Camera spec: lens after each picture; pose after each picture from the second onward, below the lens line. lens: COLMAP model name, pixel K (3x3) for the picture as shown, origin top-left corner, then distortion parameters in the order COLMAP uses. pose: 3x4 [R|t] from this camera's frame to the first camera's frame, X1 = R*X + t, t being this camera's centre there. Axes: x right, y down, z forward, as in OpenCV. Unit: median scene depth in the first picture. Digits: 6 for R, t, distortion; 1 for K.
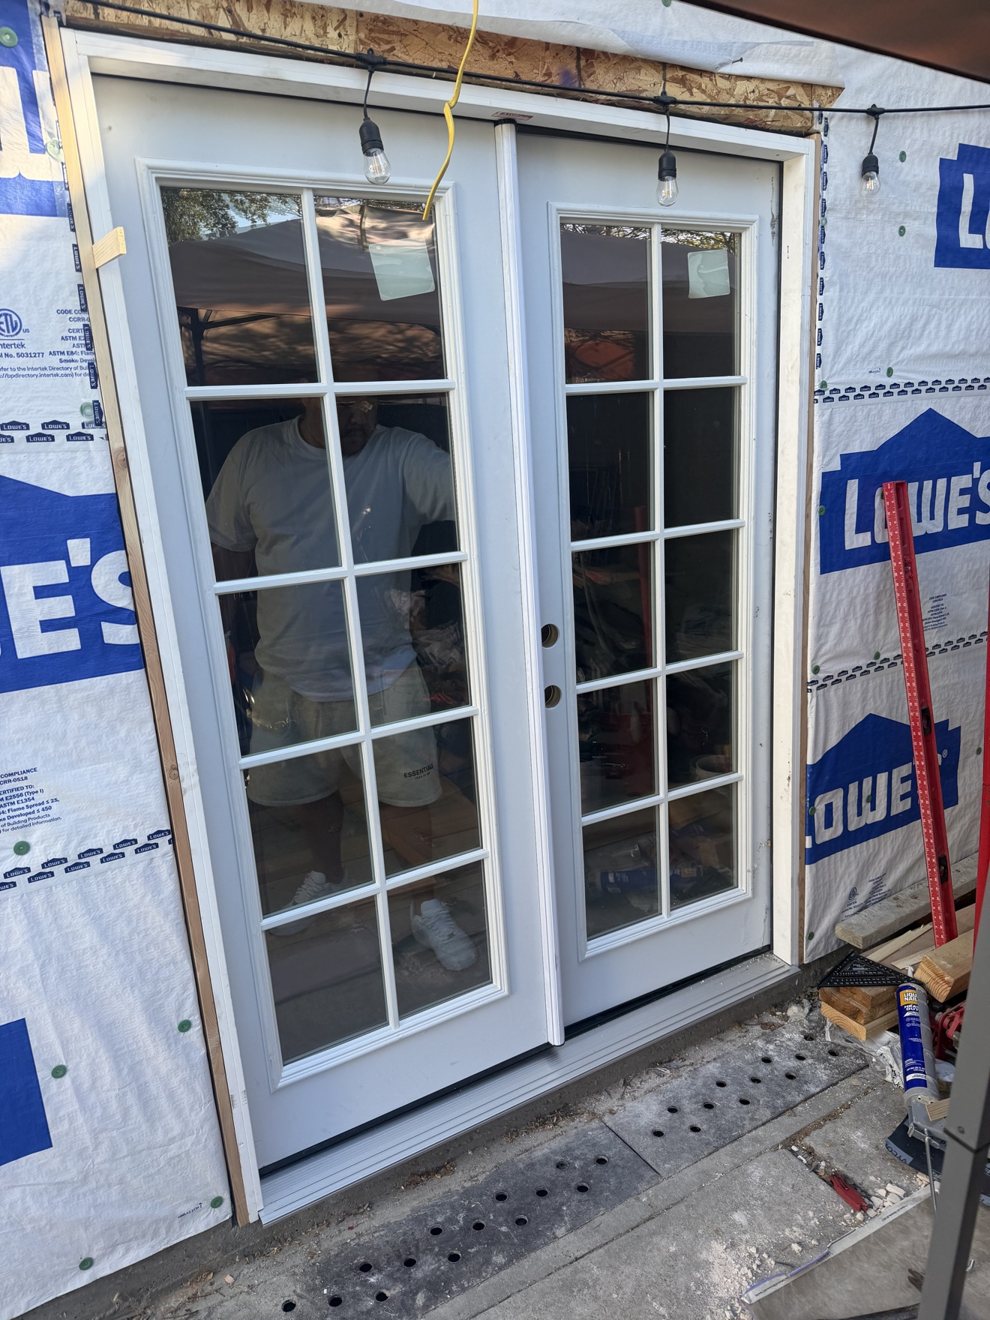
lens RADIAL K [[913.7, 0, 487.5], [0, 913.7, 663.7], [0, 0, 1]] dist [0.015801, -0.025781]
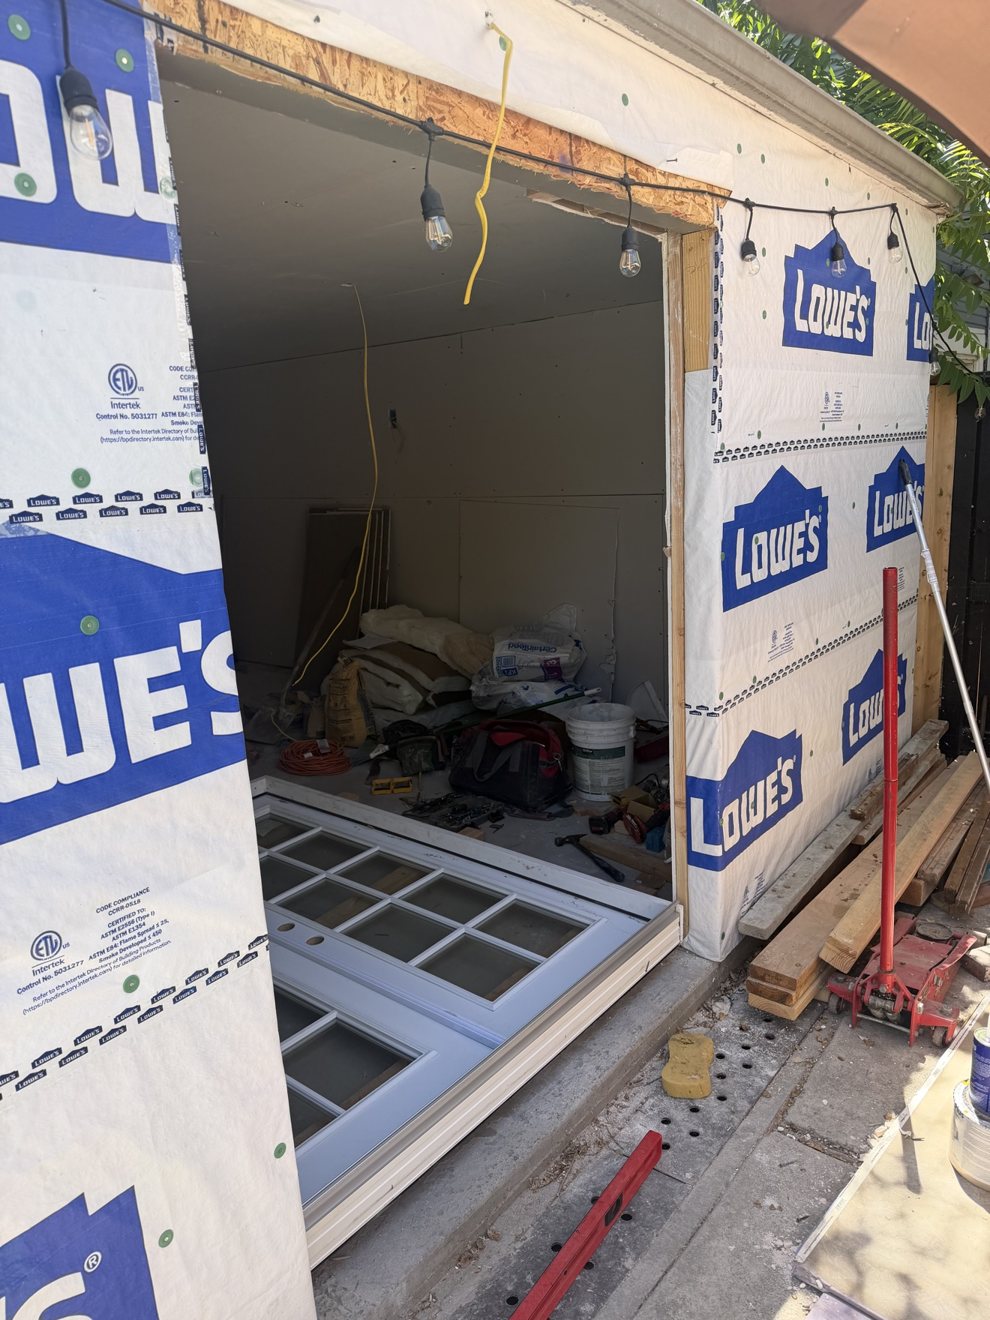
lens RADIAL K [[913.7, 0, 496.0], [0, 913.7, 663.6], [0, 0, 1]] dist [0.015801, -0.025781]
pose [[0.936168, -0.068587, 0.344799, -0.451408], [0.081300, 0.996435, -0.022527, -0.048311], [-0.342024, 0.049122, 0.938406, 0.065893]]
